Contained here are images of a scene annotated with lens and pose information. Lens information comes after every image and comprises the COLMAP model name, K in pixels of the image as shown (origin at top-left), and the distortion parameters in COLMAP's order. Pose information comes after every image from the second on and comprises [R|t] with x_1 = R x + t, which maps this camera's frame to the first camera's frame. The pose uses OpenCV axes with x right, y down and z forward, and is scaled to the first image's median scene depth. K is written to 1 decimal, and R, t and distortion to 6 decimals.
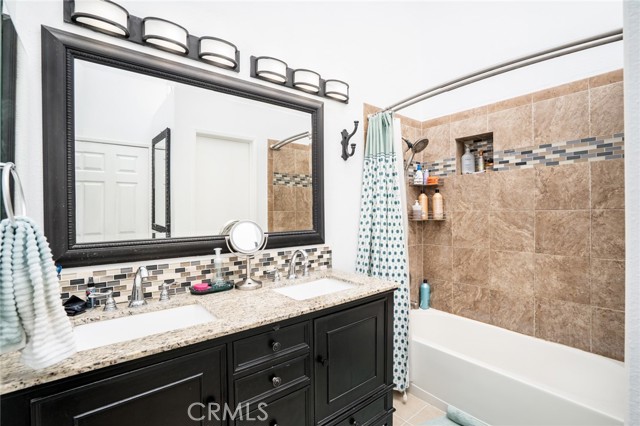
lens RADIAL K [[298.5, 0, 323.1], [0, 298.5, 212.6], [0, 0, 1]] dist [-0.044248, 0.011478]
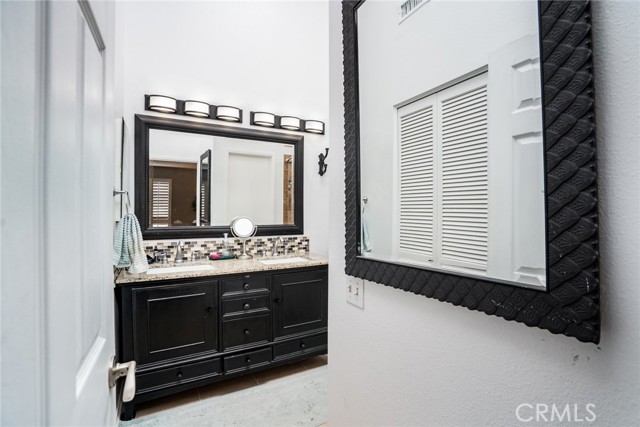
lens RADIAL K [[298.5, 0, 319.5], [0, 298.5, 210.9], [0, 0, 1]] dist [-0.044248, 0.011478]
pose [[0.984641, 0.012487, -0.174142, 0.418486], [-0.013273, 0.999906, -0.003347, -0.006608], [0.174083, 0.005607, 0.984715, -0.506194]]
